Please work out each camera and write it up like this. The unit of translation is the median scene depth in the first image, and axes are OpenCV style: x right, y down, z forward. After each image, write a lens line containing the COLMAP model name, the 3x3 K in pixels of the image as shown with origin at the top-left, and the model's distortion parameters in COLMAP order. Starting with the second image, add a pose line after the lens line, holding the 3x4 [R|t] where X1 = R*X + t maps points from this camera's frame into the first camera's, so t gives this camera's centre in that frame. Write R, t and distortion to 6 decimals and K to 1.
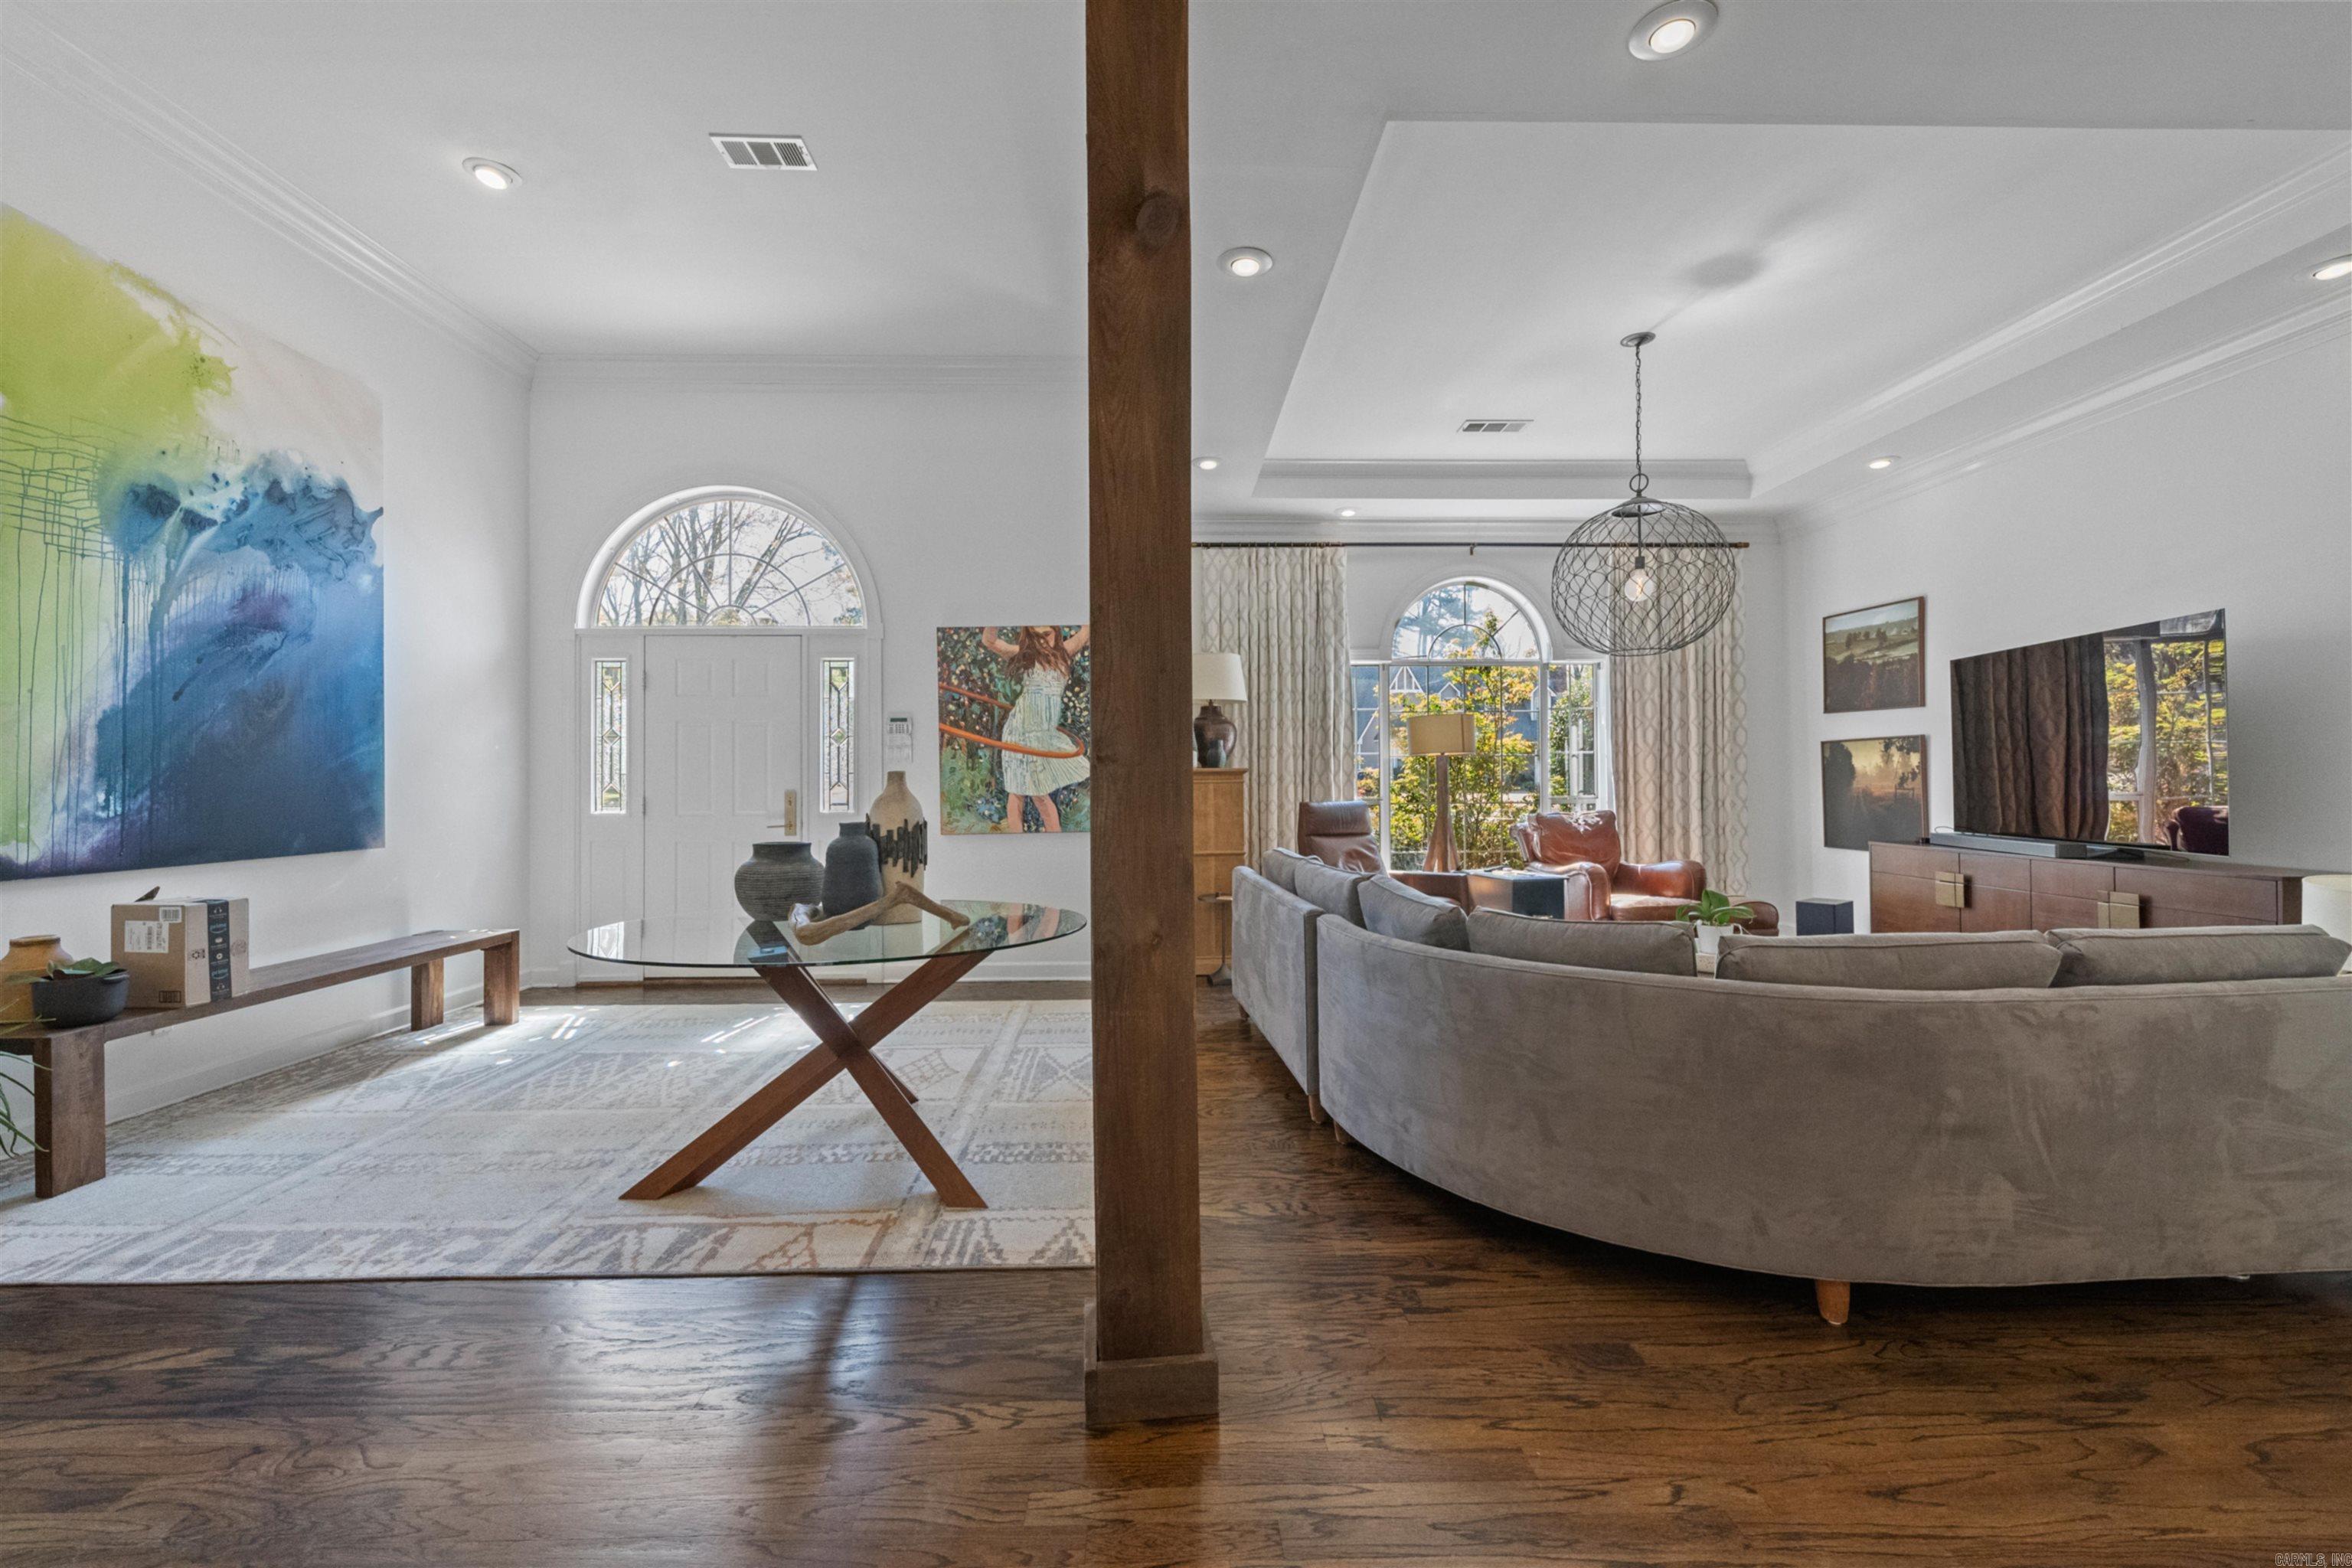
lens RADIAL K [[962.0, 0, 1173.4], [0, 962.0, 770.2], [0, 0, 1]] dist [0.010168, -0.002435]
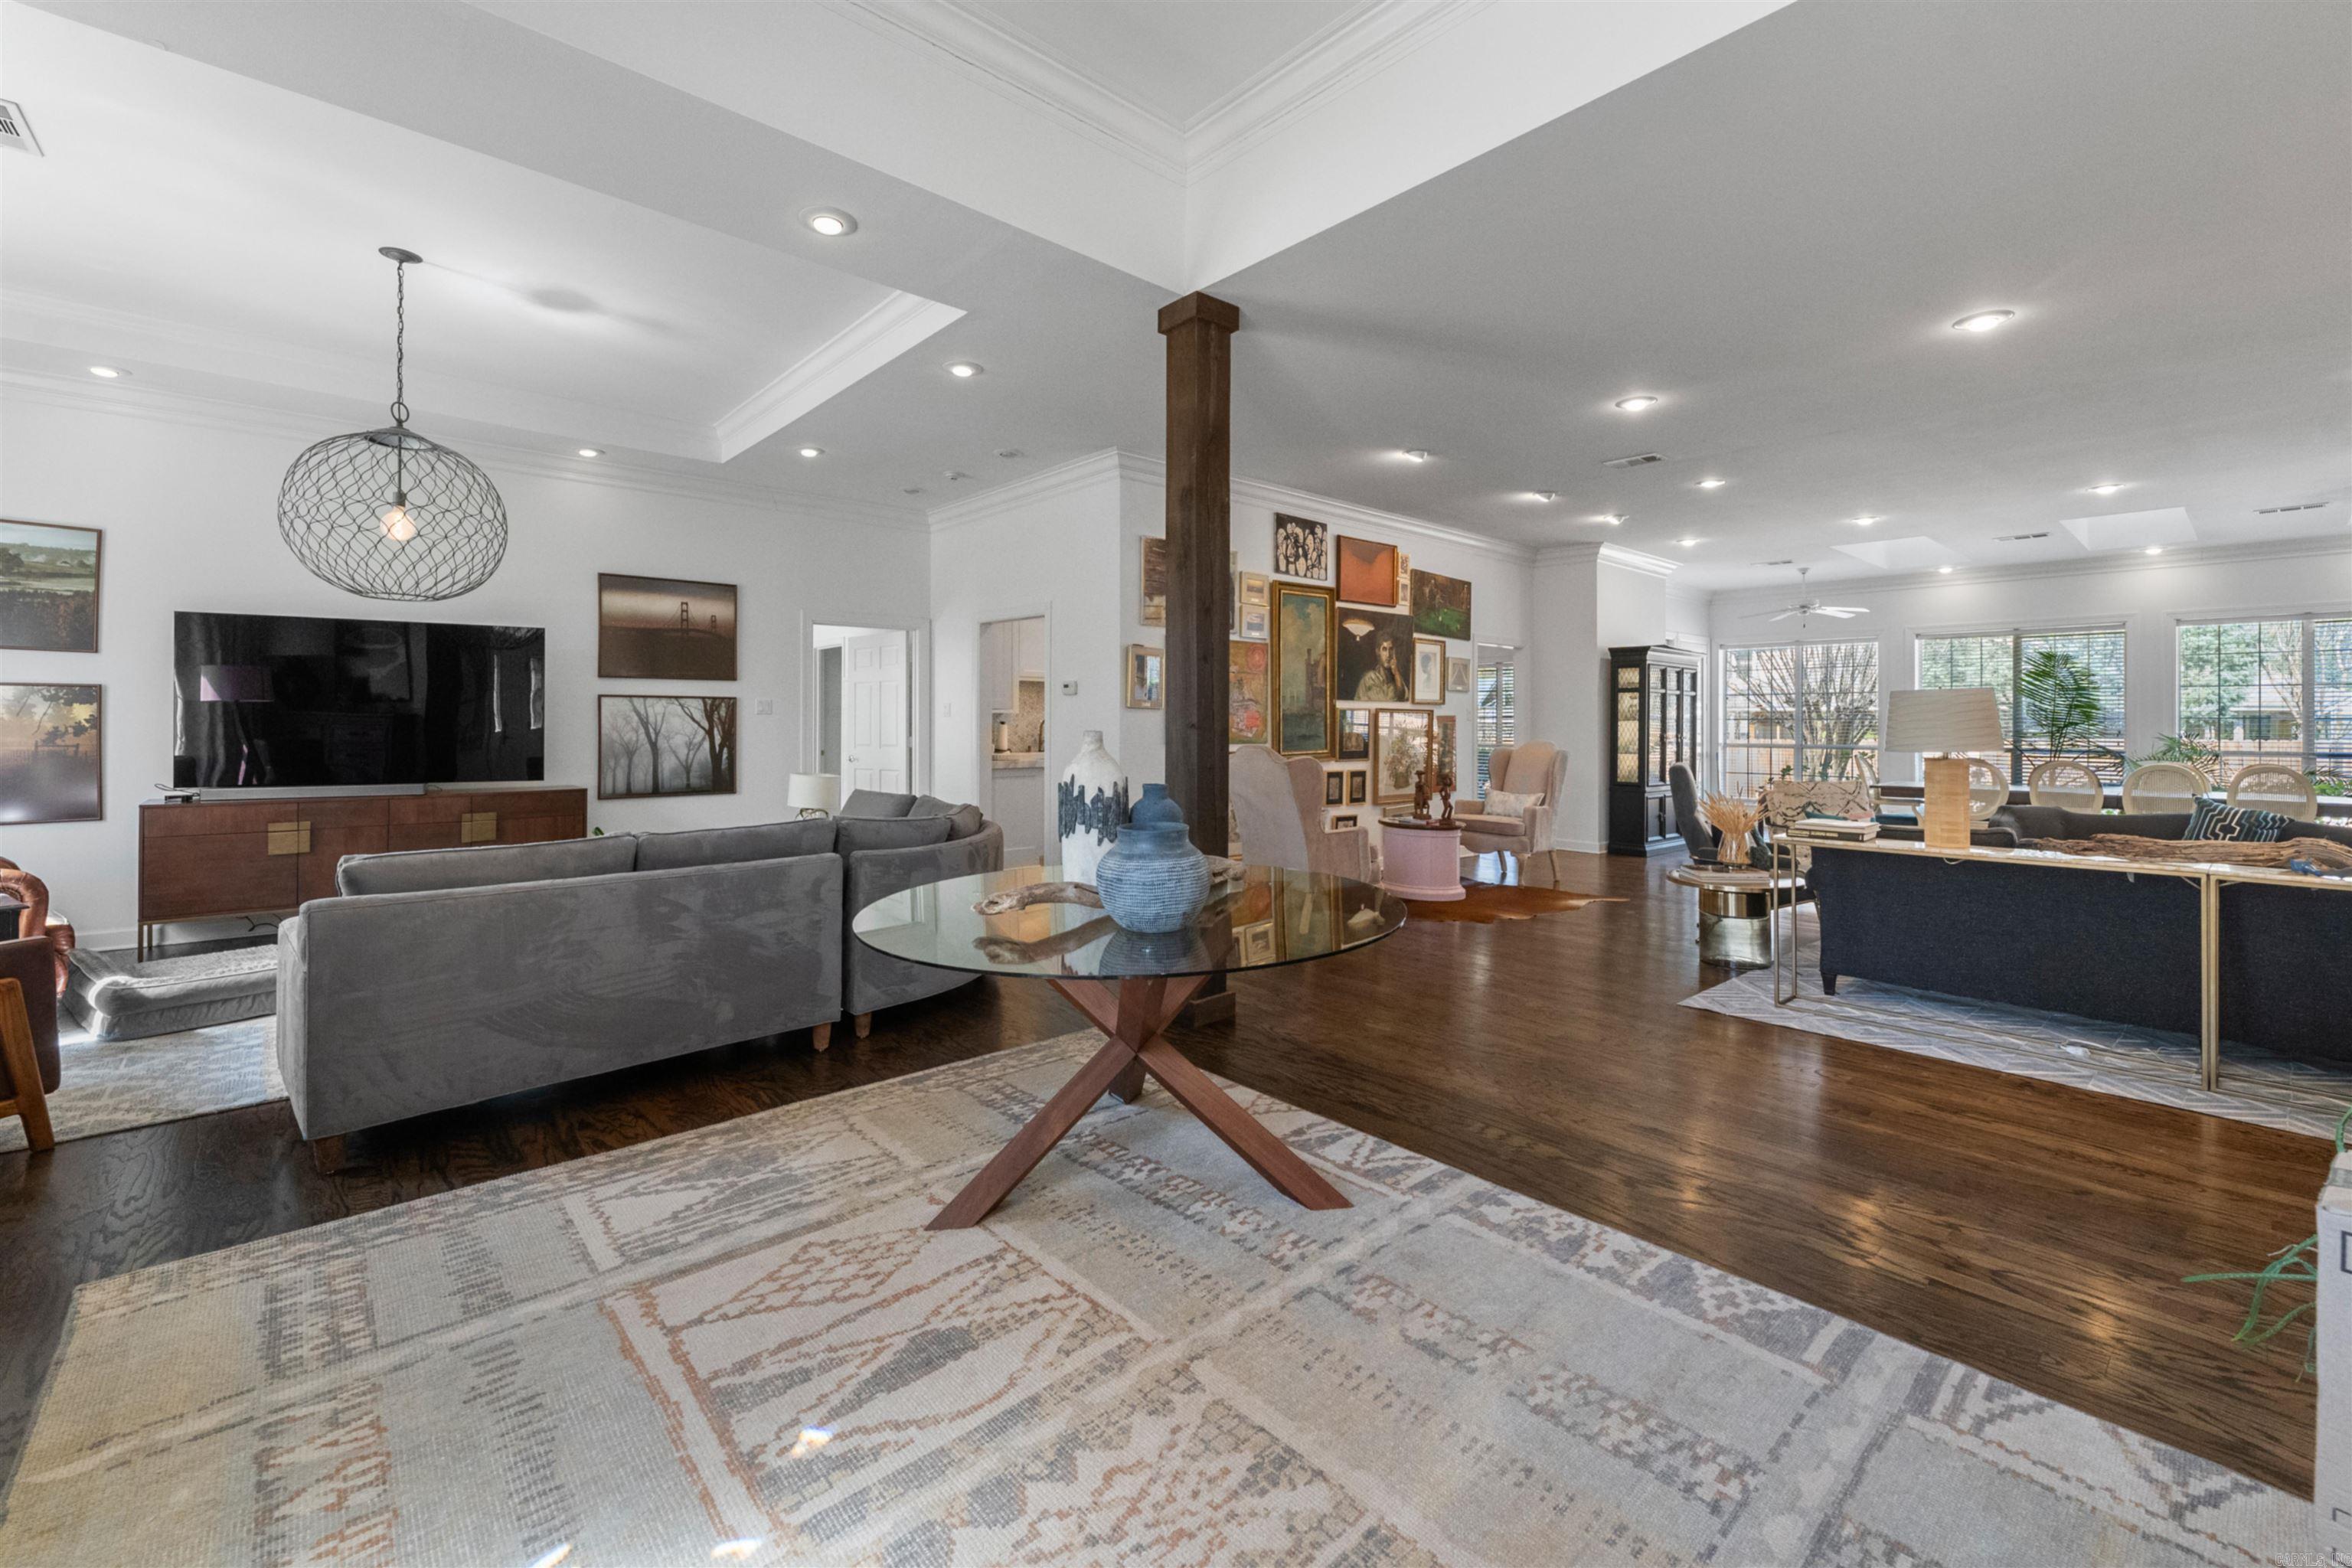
lens RADIAL K [[962.0, 0, 1181.0], [0, 962.0, 728.4], [0, 0, 1]] dist [0.010168, -0.002435]
pose [[-0.653087, 0.000114, 0.757283, -0.556113], [-0.008259, 0.999939, -0.007274, 0.002278], [-0.757238, -0.011005, -0.653046, 0.828703]]
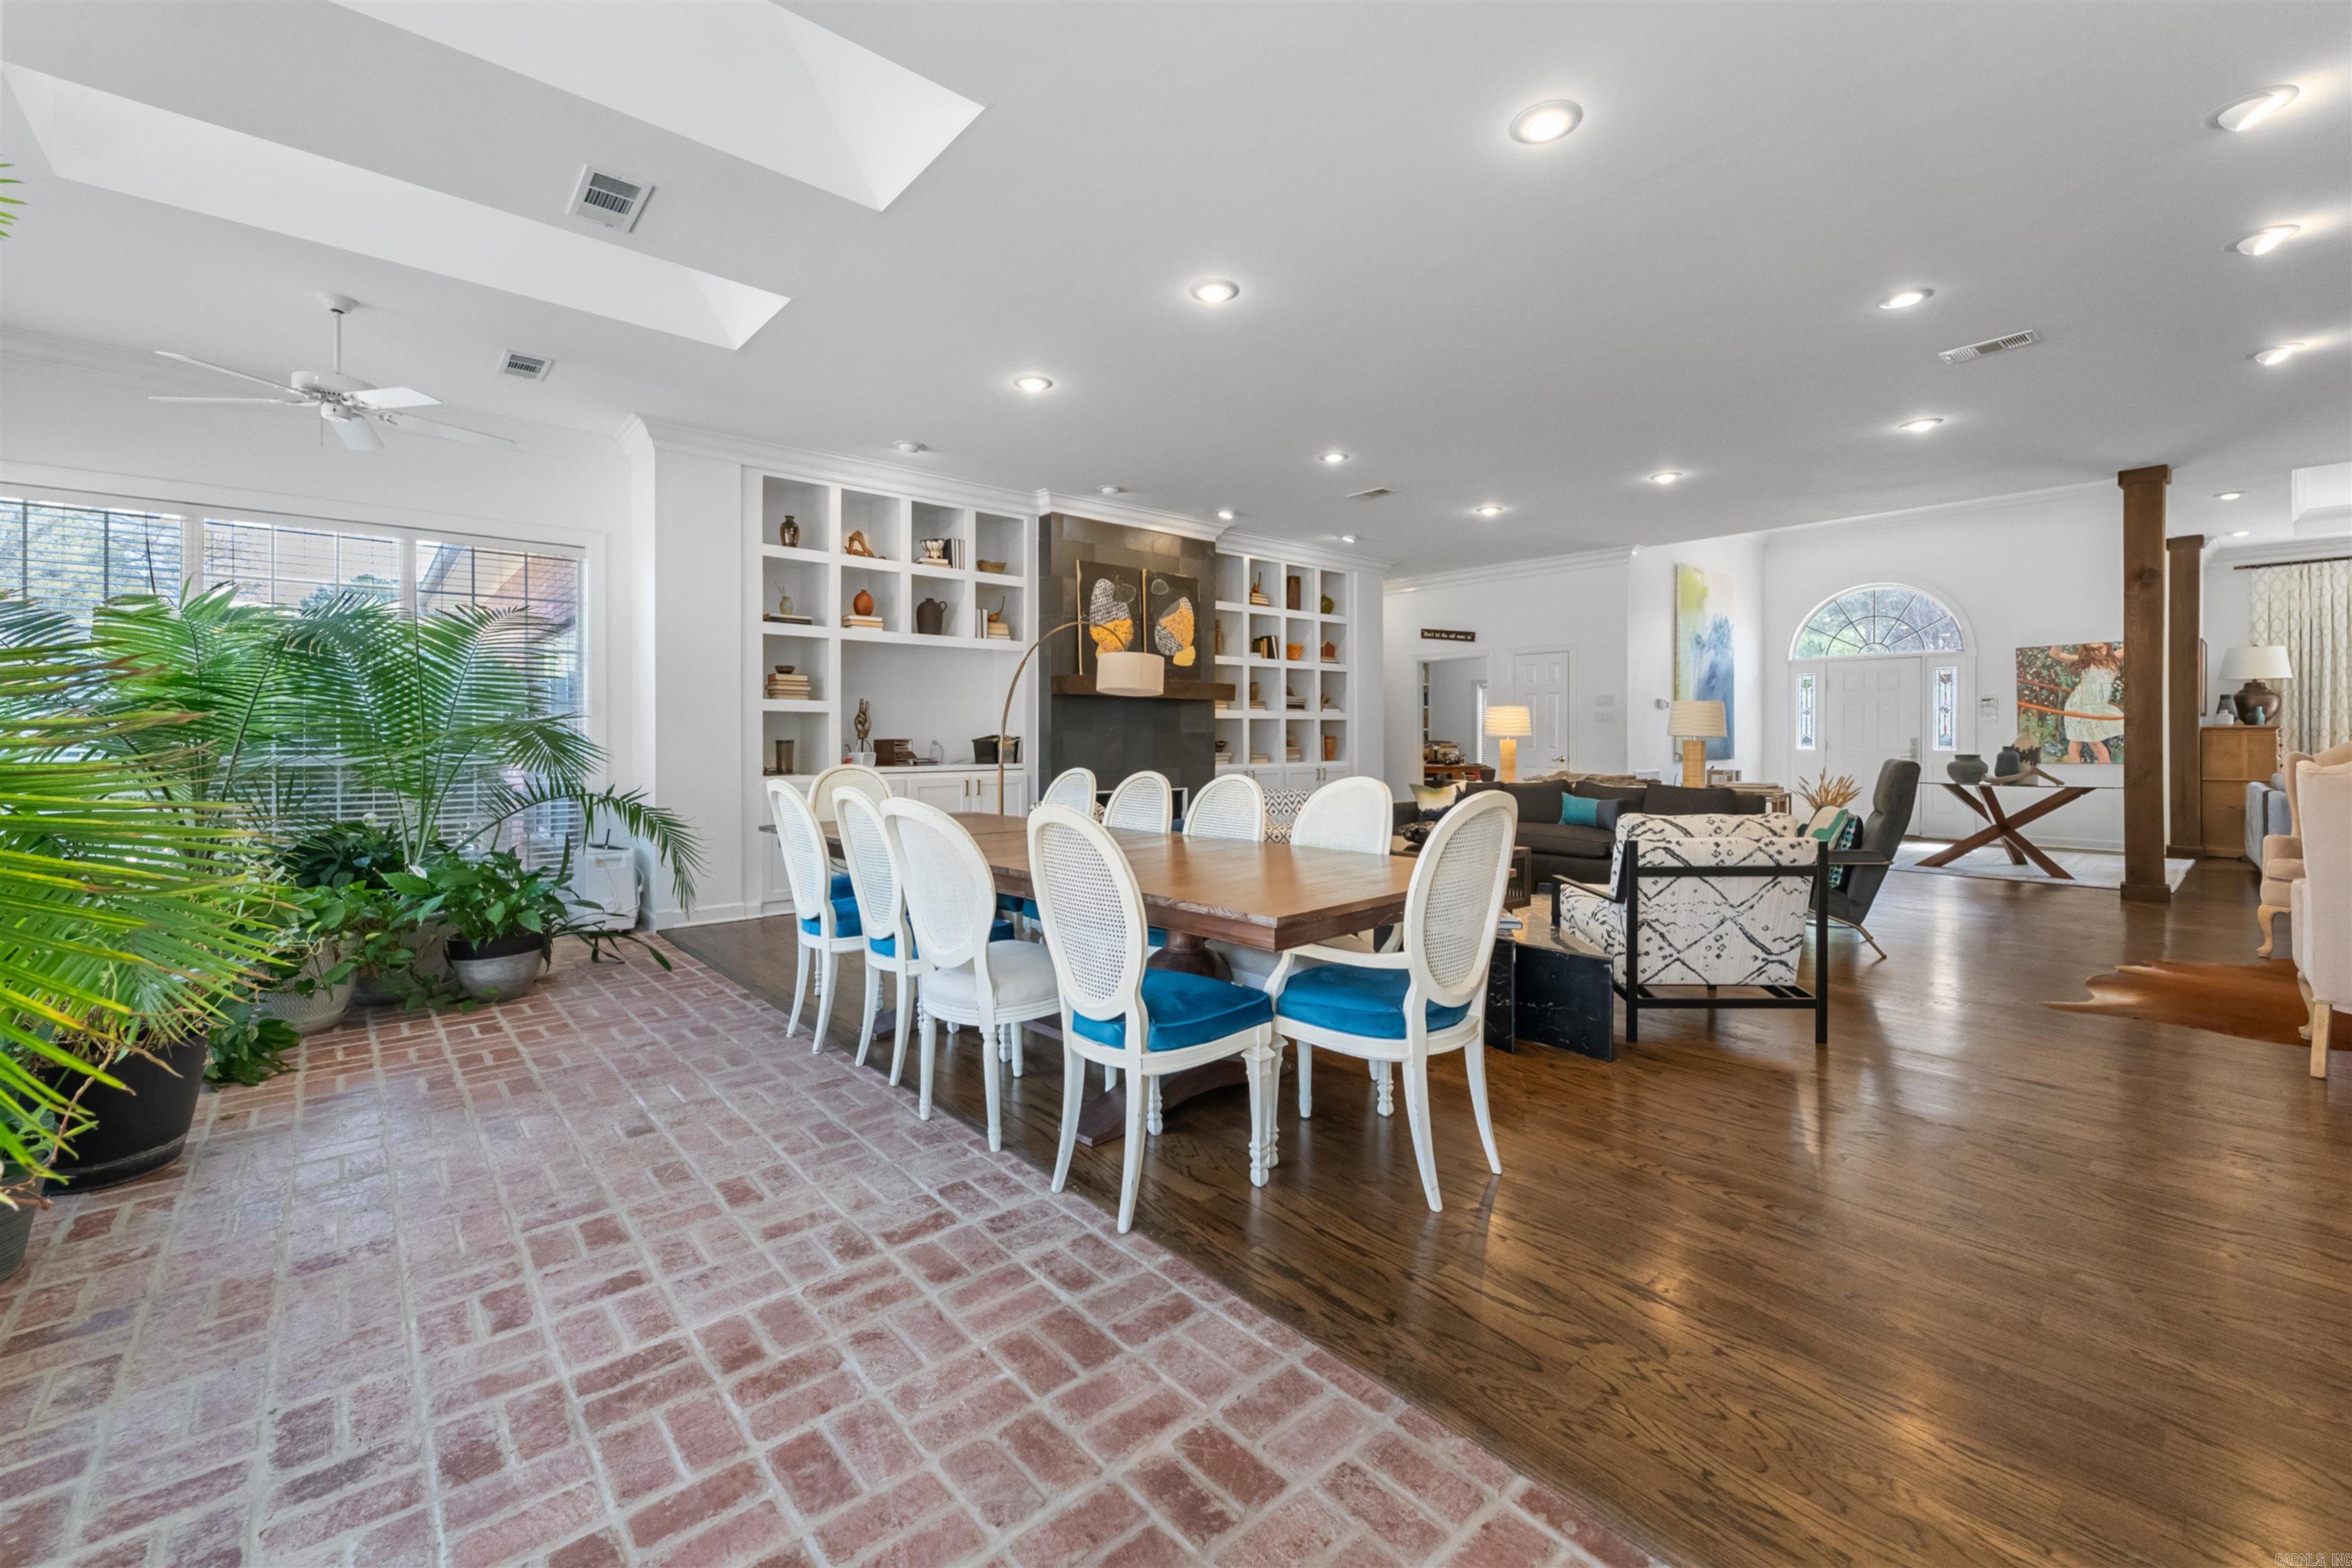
lens RADIAL K [[962.0, 0, 1189.0], [0, 962.0, 734.3], [0, 0, 1]] dist [0.010168, -0.002435]
pose [[0.638967, 0.004082, -0.769224, 0.159638], [0.003108, 0.999964, 0.007888, -0.005937], [0.769228, -0.007431, 0.638931, -1.351214]]
